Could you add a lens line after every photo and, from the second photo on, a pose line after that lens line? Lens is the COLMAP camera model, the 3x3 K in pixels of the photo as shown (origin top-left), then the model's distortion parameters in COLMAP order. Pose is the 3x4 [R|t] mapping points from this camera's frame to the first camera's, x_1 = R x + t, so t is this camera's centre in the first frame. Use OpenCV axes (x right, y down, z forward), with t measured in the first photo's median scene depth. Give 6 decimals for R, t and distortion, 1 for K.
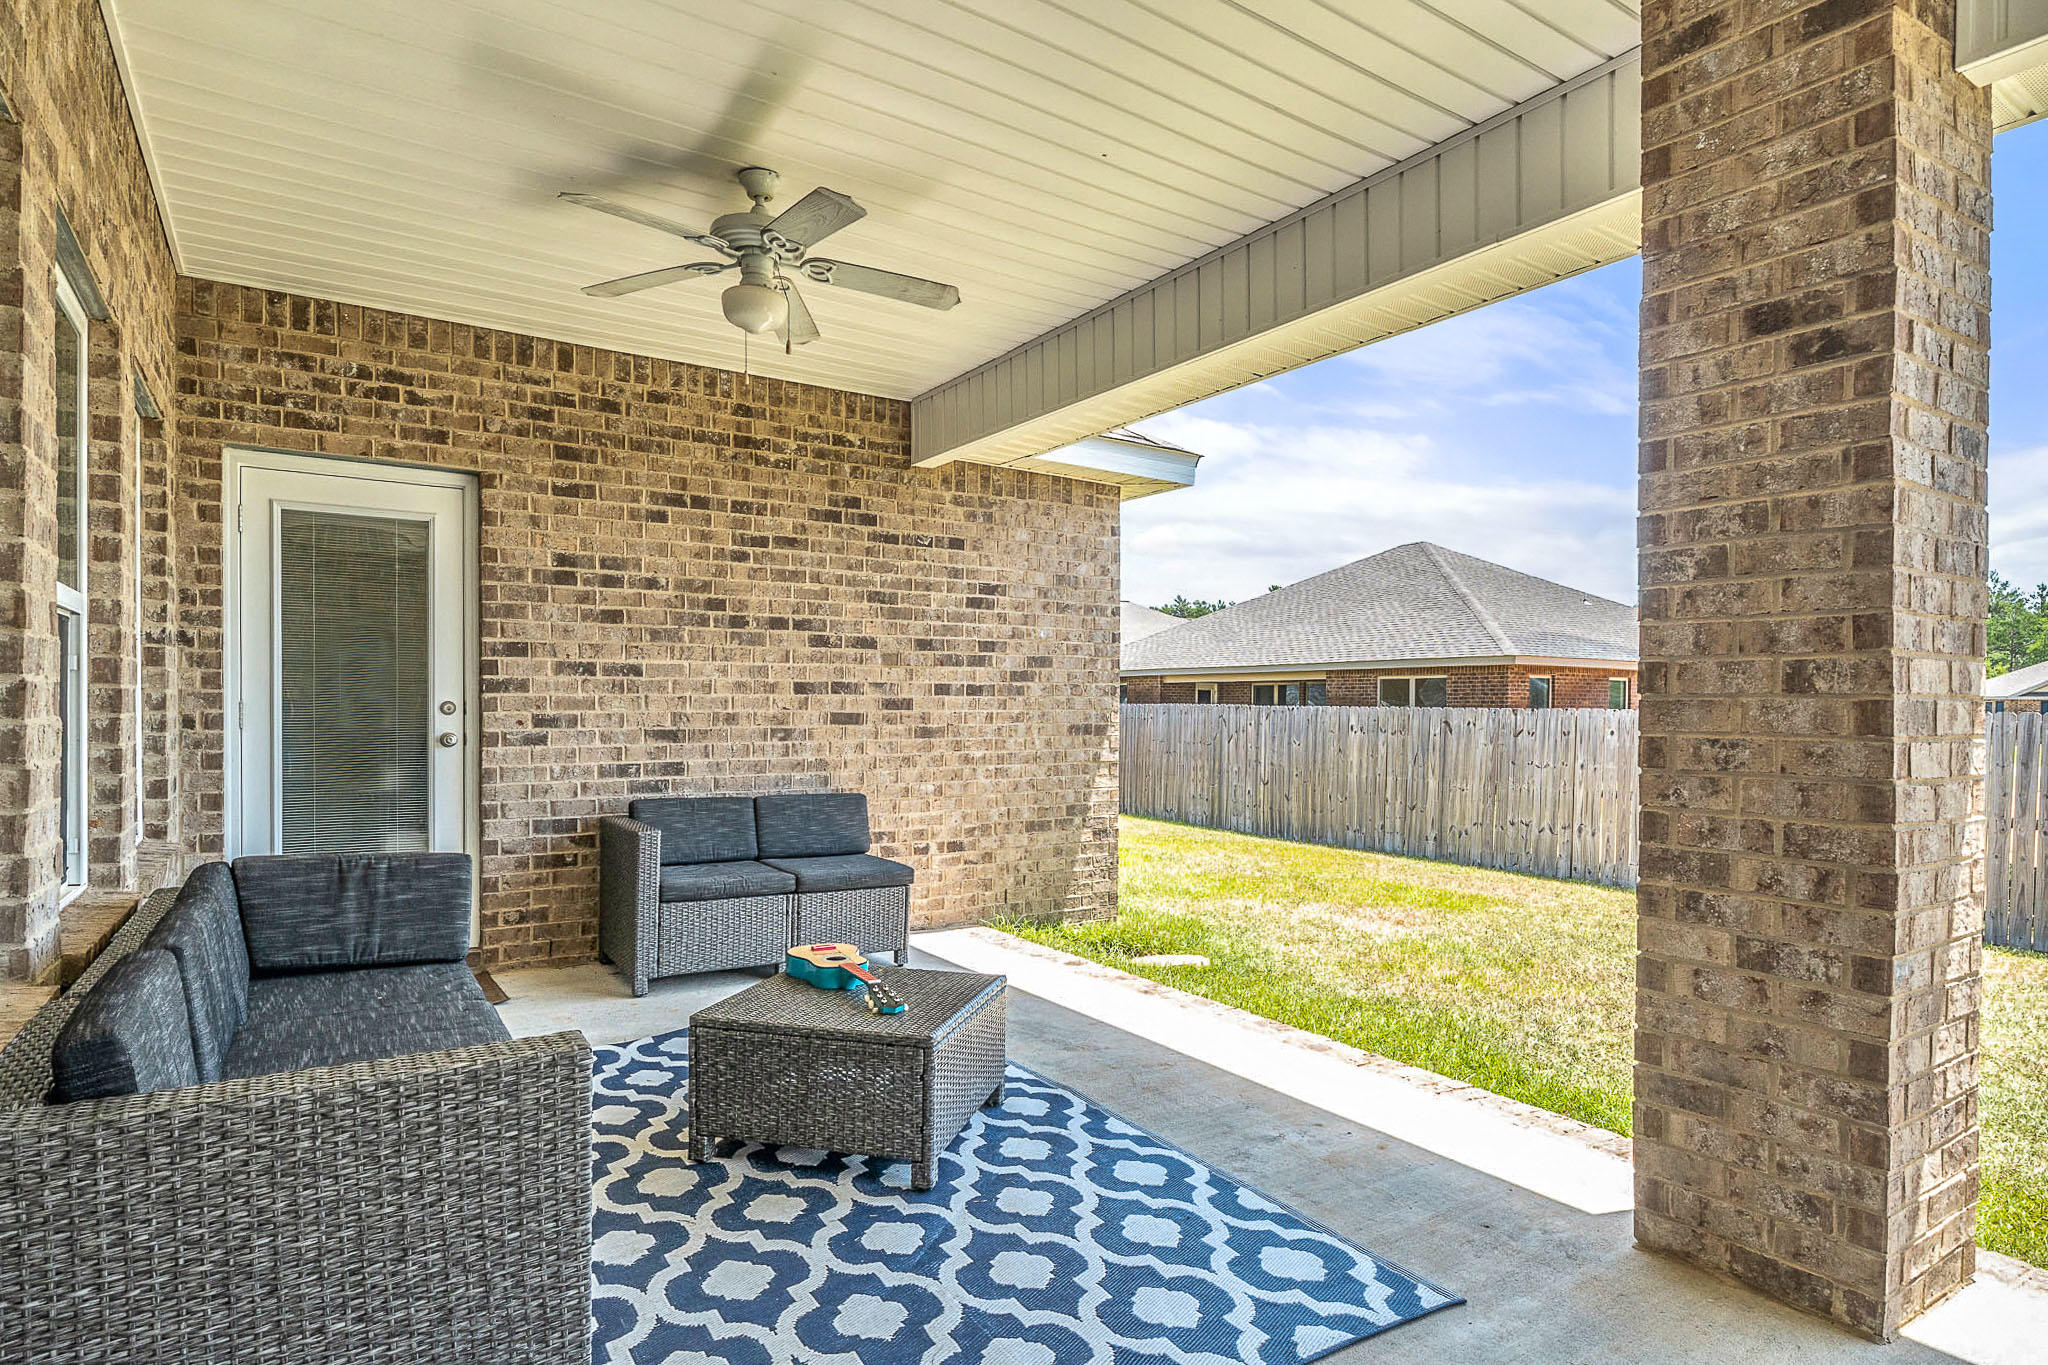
lens RADIAL K [[1092.9, 0, 1045.8], [0, 1092.9, 711.9], [0, 0, 1]] dist [0.001929, -0.004201]
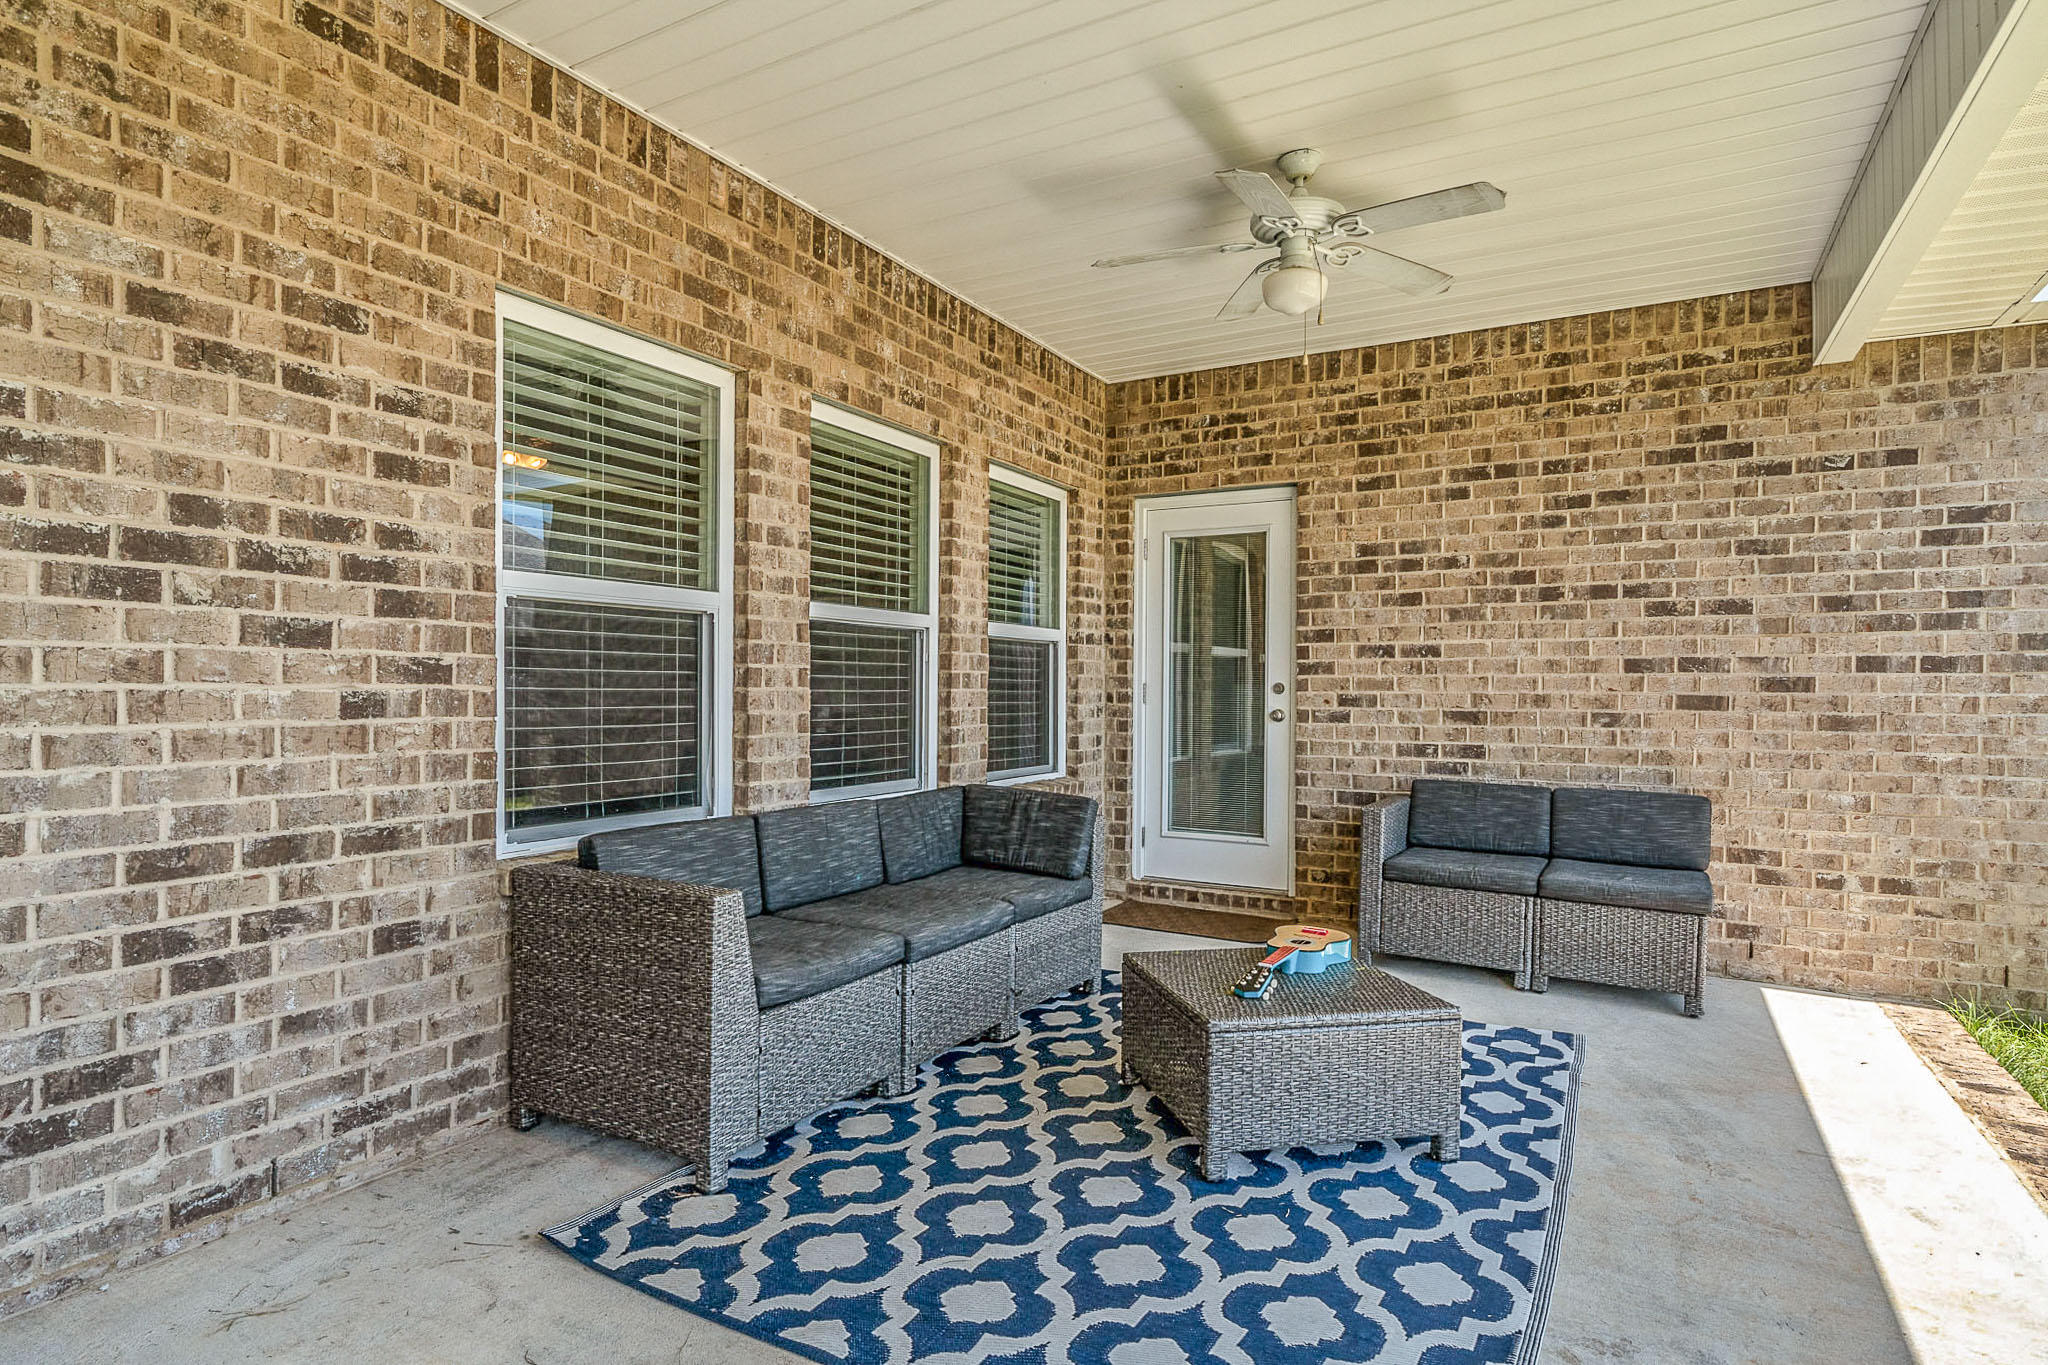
lens RADIAL K [[1092.9, 0, 1027.1], [0, 1092.9, 692.3], [0, 0, 1]] dist [0.001929, -0.004201]
pose [[0.448511, 0.001324, -0.893776, 0.351455], [-0.009231, 0.999952, -0.003151, 0.006283], [0.893730, 0.009664, 0.448502, 0.216751]]
